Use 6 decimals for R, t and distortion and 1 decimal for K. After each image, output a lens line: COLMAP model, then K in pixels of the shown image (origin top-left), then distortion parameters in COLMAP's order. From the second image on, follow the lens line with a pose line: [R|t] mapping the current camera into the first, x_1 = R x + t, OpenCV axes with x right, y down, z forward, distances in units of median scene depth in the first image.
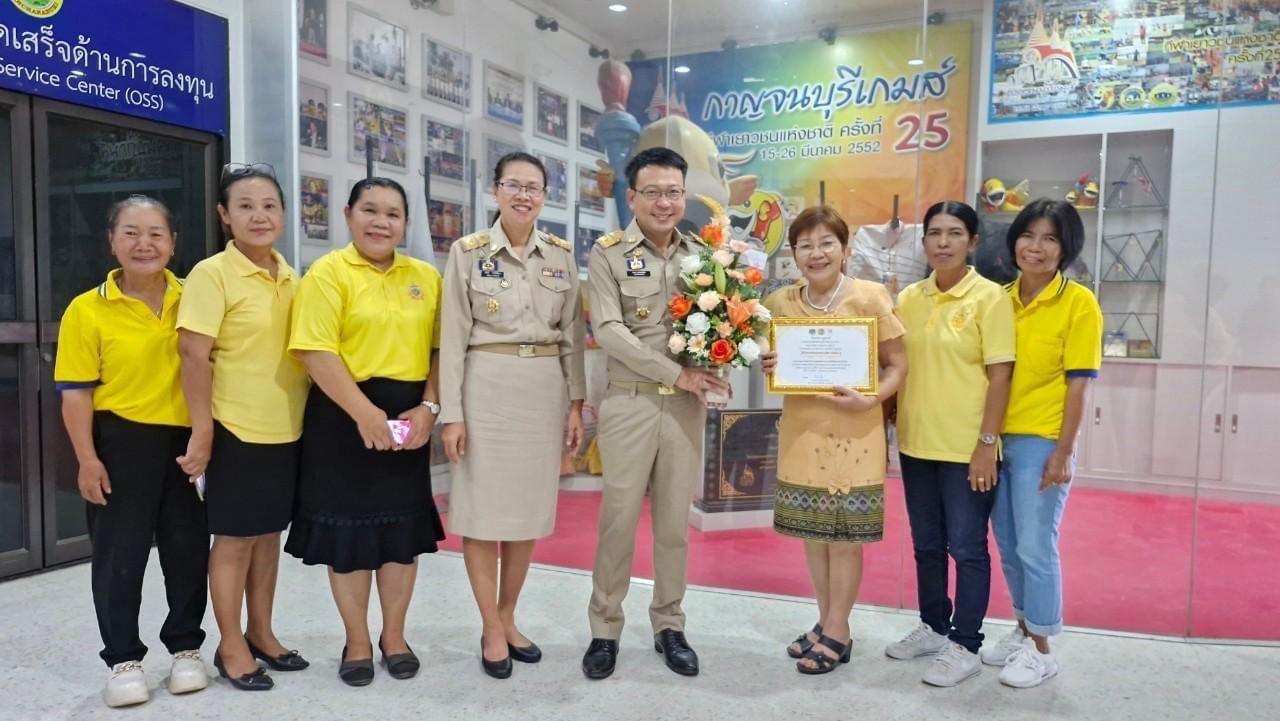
lens RADIAL K [[899.0, 0, 647.7], [0, 899.0, 372.3], [0, 0, 1]] dist [0.081245, -0.090285]
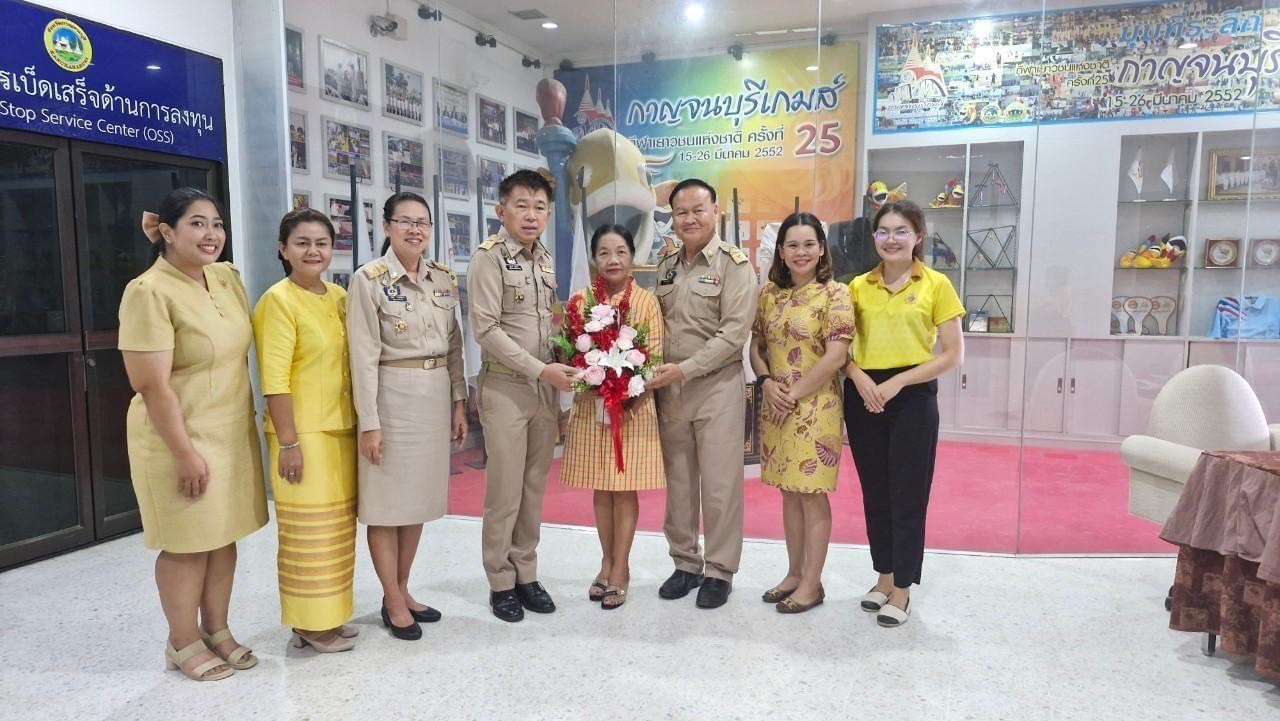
lens RADIAL K [[927.6, 0, 633.2], [0, 927.6, 364.5], [0, 0, 1]] dist [0.117412, -0.130526]
pose [[0.995439, -0.025801, 0.091850, -0.052049], [0.022593, 0.999104, 0.035791, -0.028527], [-0.092691, -0.033553, 0.995129, -0.184987]]
